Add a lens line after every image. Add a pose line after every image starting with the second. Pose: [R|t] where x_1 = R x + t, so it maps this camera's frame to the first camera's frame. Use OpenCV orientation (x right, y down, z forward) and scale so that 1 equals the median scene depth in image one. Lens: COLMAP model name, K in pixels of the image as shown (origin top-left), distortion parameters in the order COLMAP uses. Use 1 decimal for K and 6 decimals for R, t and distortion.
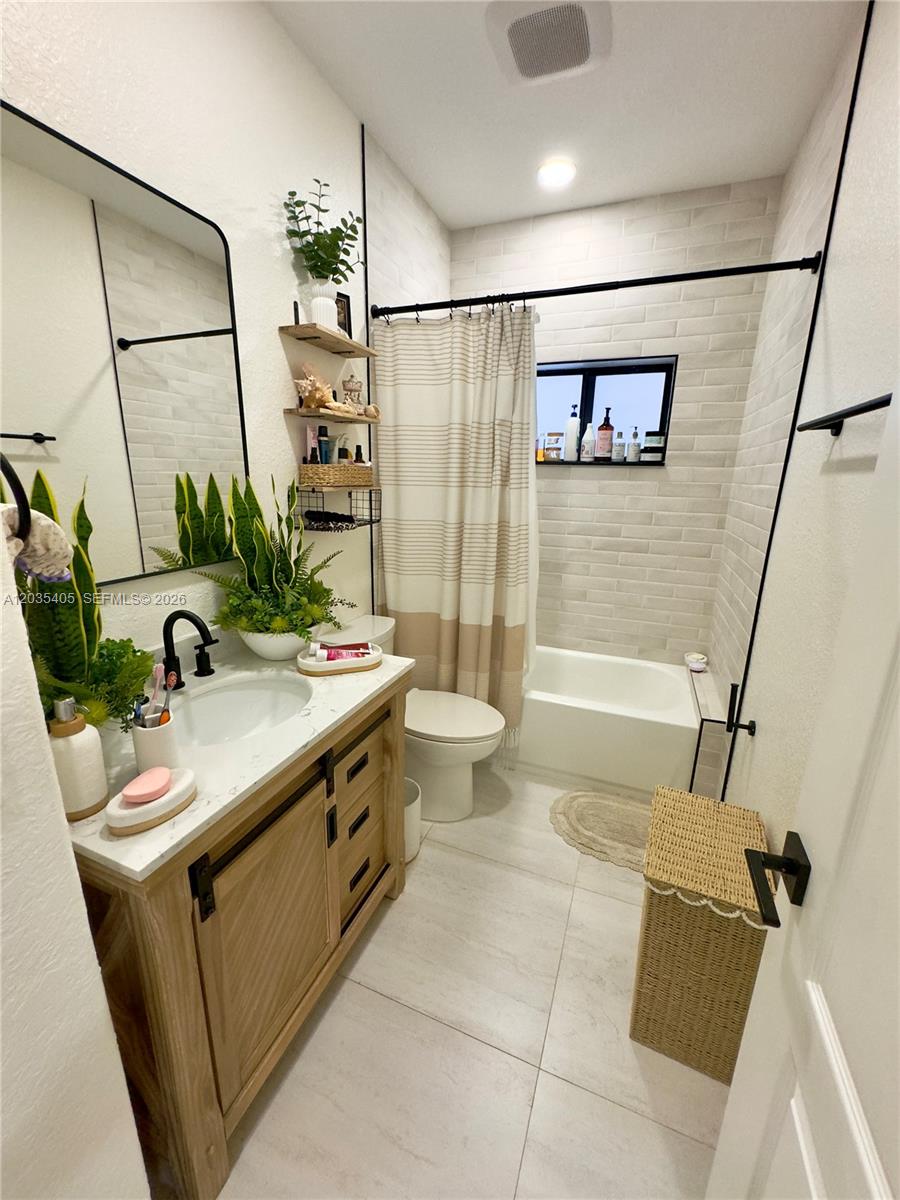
lens RADIAL K [[480.3, 0, 452.0], [0, 480.3, 599.0], [0, 0, 1]] dist [-0.006366, 0.001806]
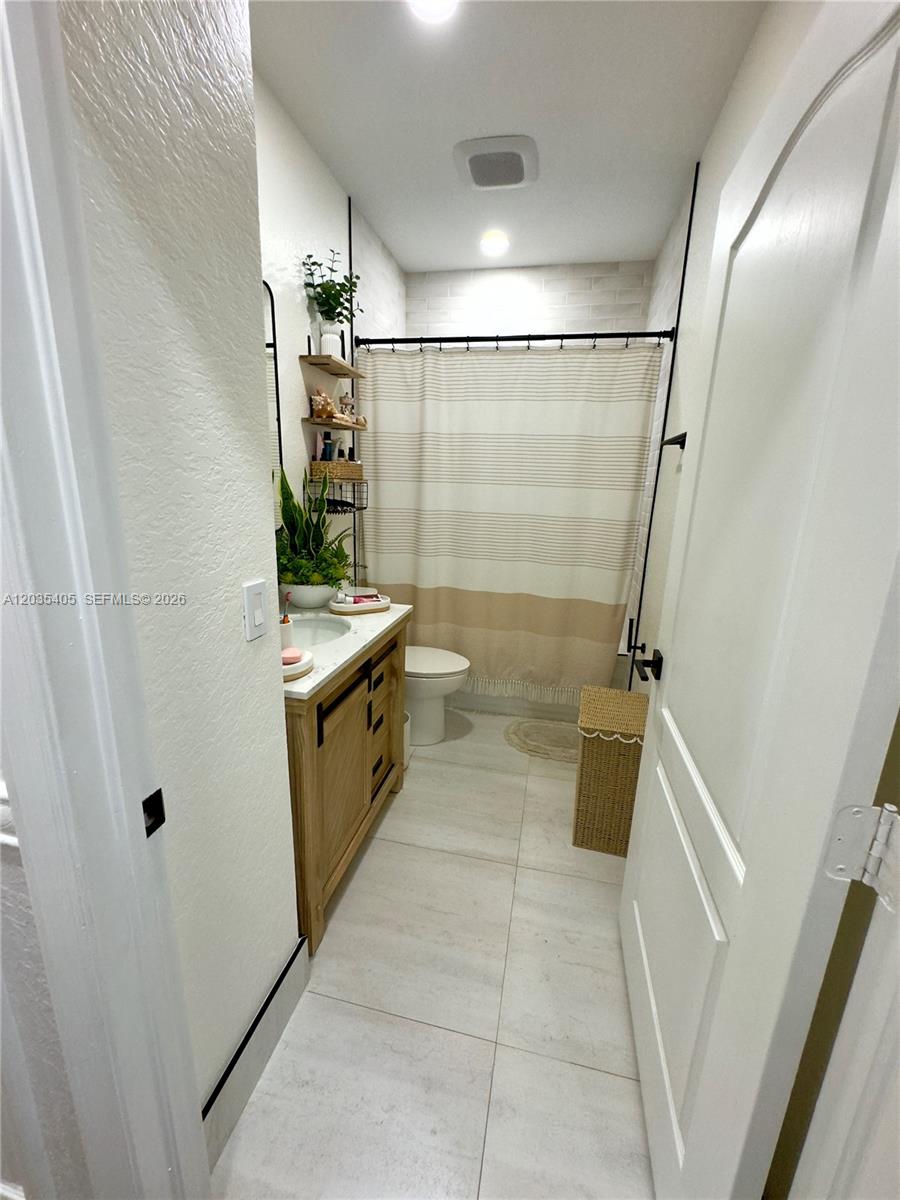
lens RADIAL K [[480.3, 0, 448.9], [0, 480.3, 601.1], [0, 0, 1]] dist [-0.006366, 0.001806]
pose [[0.986795, -0.028460, 0.159454, -0.179113], [0.029478, 0.999557, -0.004021, 0.113633], [-0.159269, 0.008669, 0.987197, -0.333967]]
